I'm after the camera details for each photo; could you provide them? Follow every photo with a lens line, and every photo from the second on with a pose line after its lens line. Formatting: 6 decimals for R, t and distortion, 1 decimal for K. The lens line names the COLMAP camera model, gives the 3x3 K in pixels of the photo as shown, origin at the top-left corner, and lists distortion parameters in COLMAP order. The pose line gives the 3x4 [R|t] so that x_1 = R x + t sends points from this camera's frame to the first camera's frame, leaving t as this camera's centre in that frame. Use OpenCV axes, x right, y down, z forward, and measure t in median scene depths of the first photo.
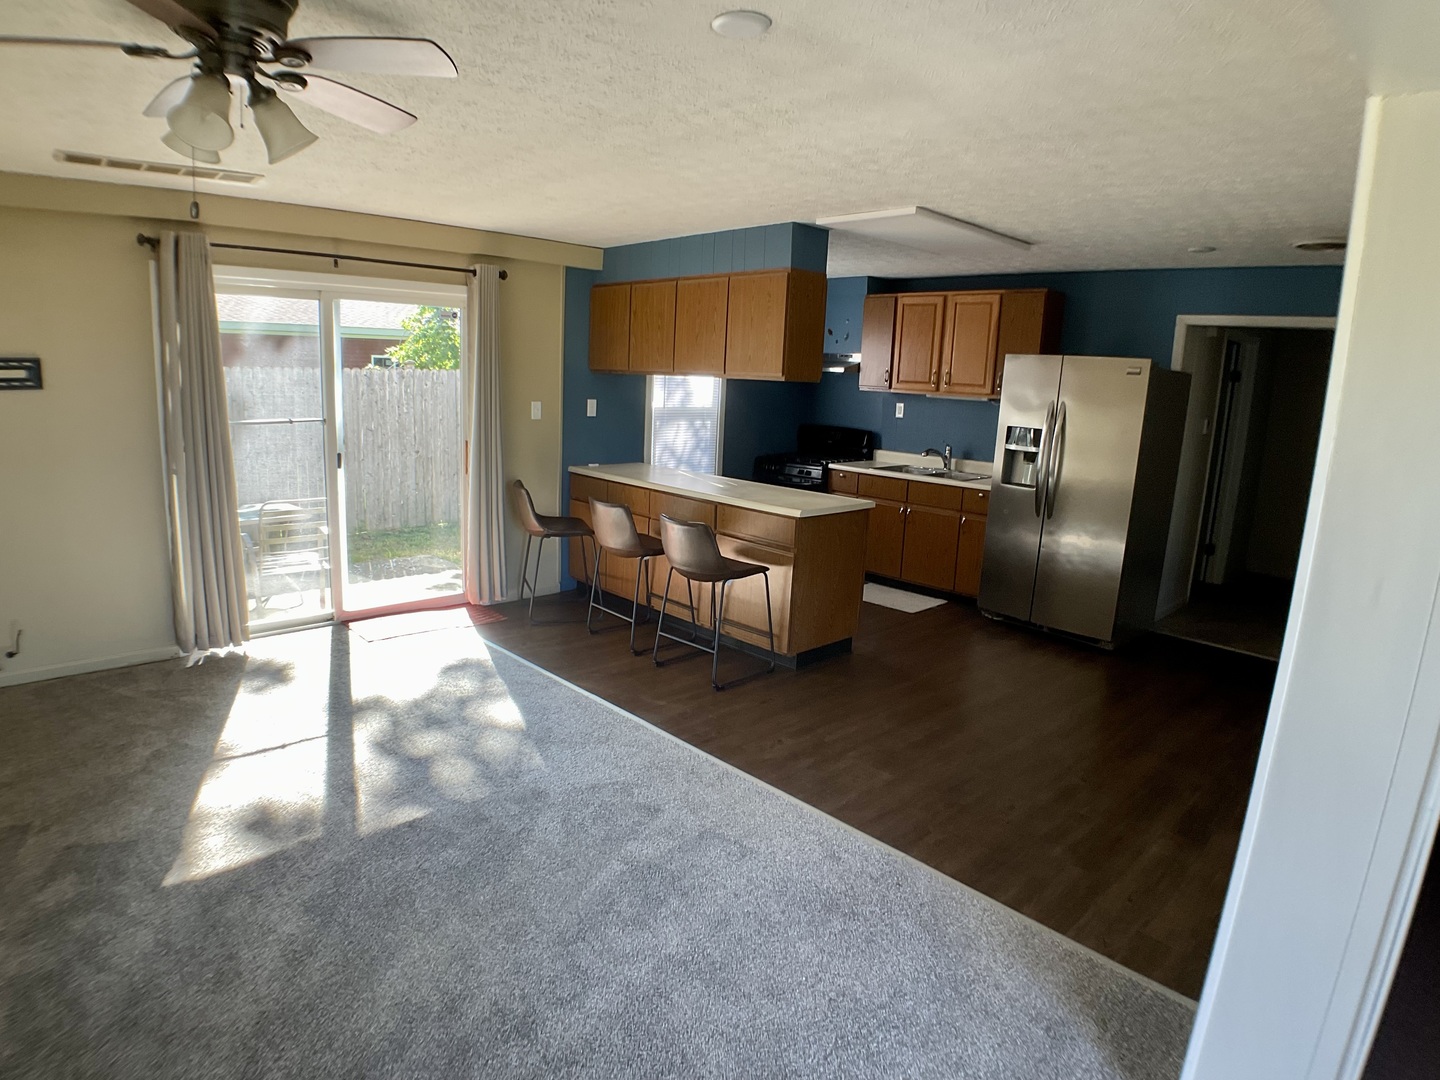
lens RADIAL K [[841.6, 0, 723.7], [0, 841.6, 540.3], [0, 0, 1]] dist [-0.065527, 0.002445]
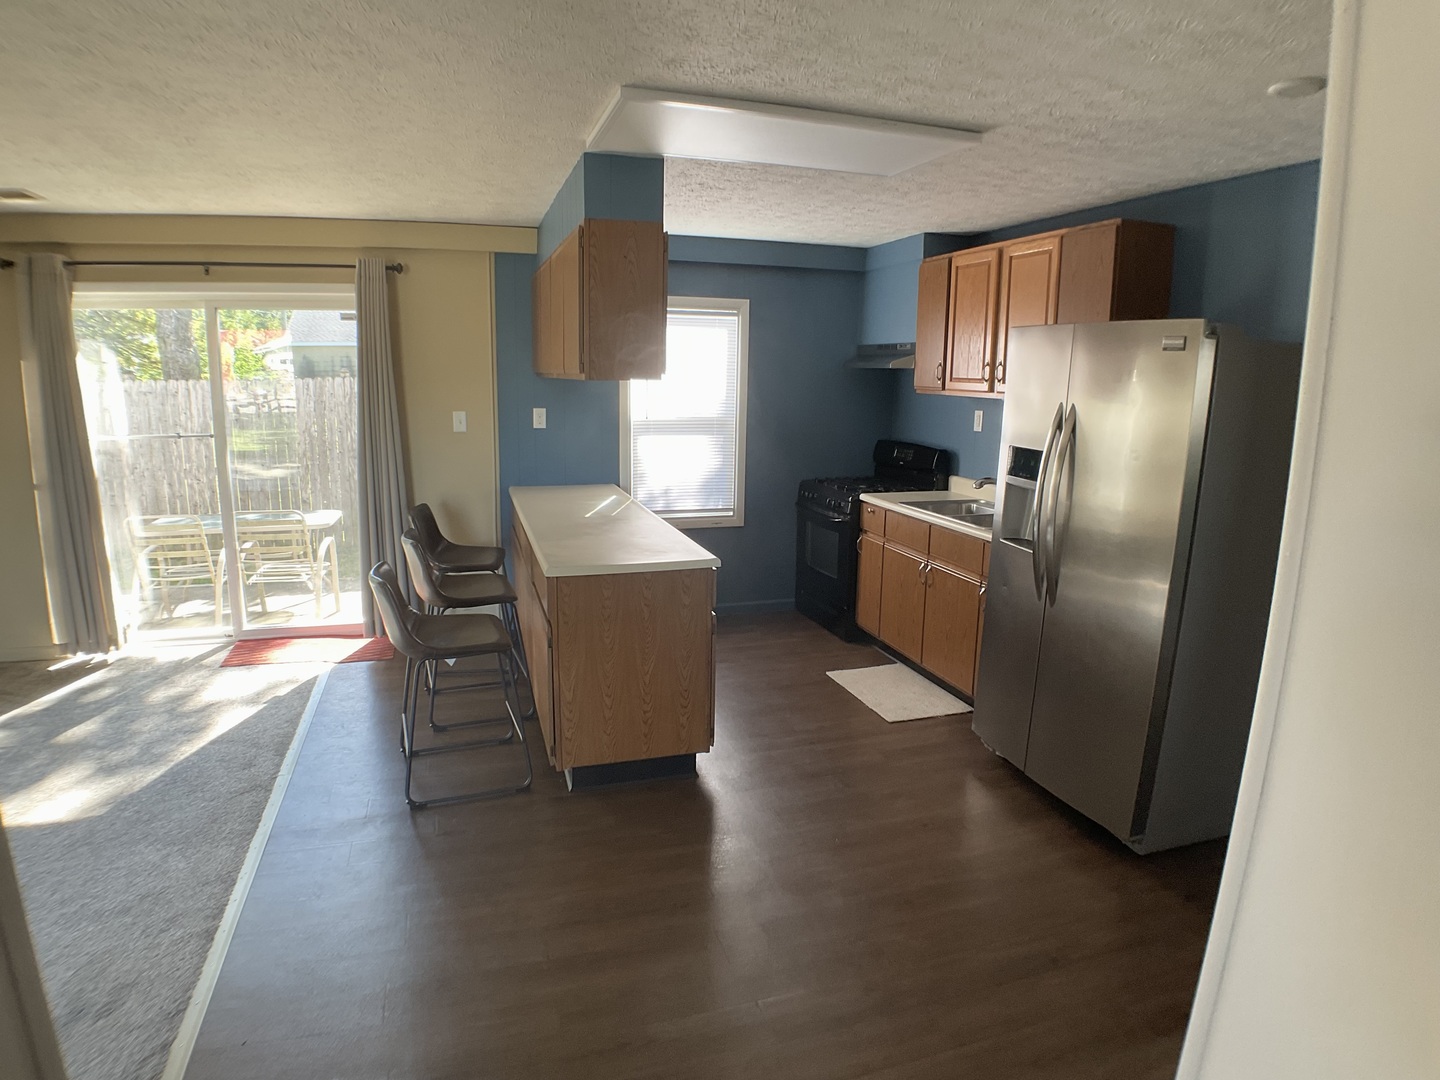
lens RADIAL K [[841.6, 0, 718.8], [0, 841.6, 538.4], [0, 0, 1]] dist [-0.065527, 0.002445]
pose [[0.892227, 0.061317, -0.447404, 0.391888], [-0.066422, 0.997782, 0.004287, -0.053518], [0.446675, 0.025892, 0.894321, 0.330705]]
